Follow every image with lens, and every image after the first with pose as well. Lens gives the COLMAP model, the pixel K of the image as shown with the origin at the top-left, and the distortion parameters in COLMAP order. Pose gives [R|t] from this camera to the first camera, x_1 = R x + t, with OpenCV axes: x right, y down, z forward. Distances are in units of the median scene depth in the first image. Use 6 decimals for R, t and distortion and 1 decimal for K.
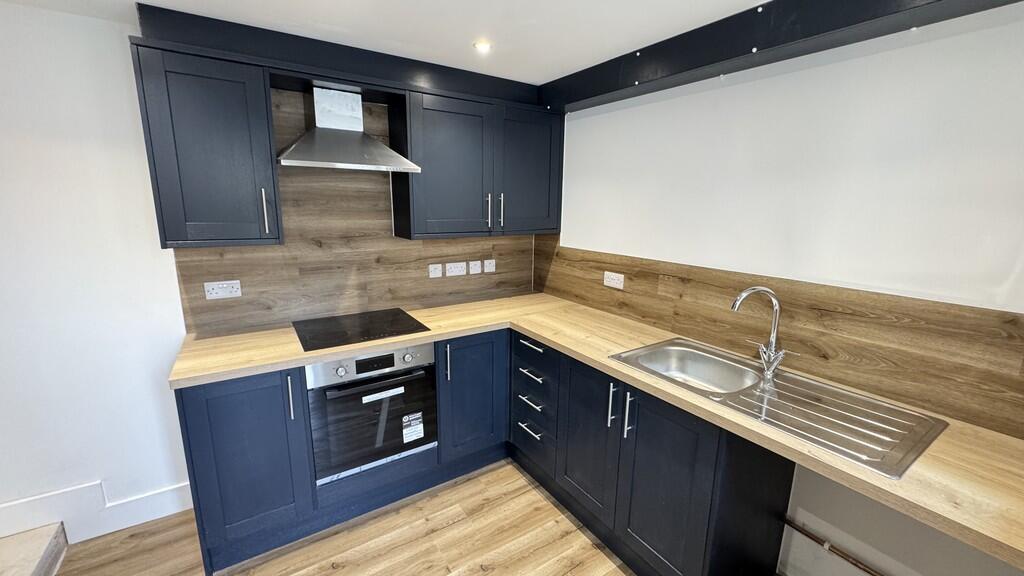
lens RADIAL K [[408.4, 0, 512.7], [0, 408.4, 287.8], [0, 0, 1]] dist [-0.001077, -0.000081]
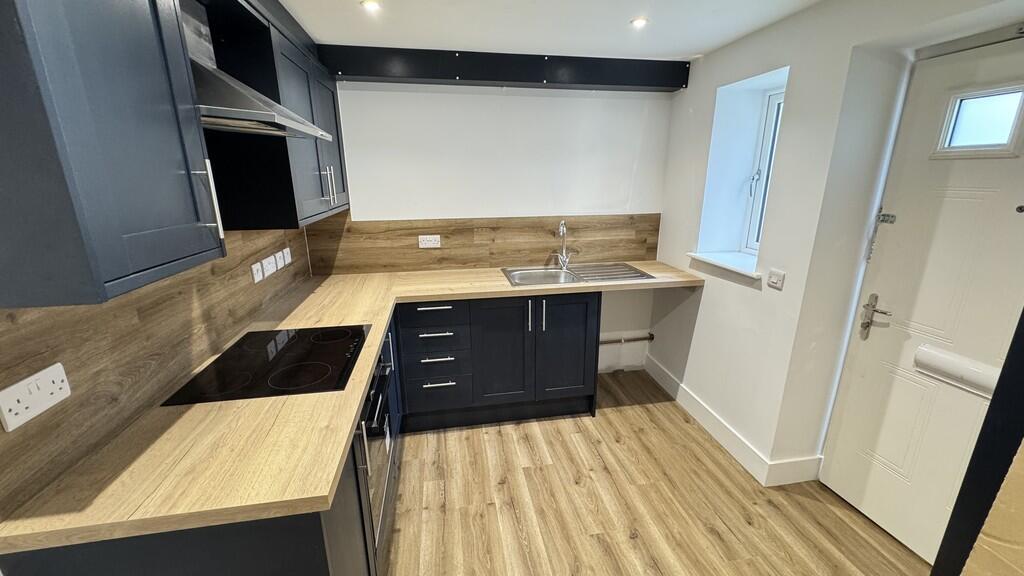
lens RADIAL K [[408.4, 0, 513.3], [0, 408.4, 288.1], [0, 0, 1]] dist [-0.001077, -0.000081]
pose [[0.390274, -0.263003, 0.882335, -0.771108], [0.199513, 0.959719, 0.197821, -0.078968], [-0.898822, 0.098833, 0.427026, 0.313186]]
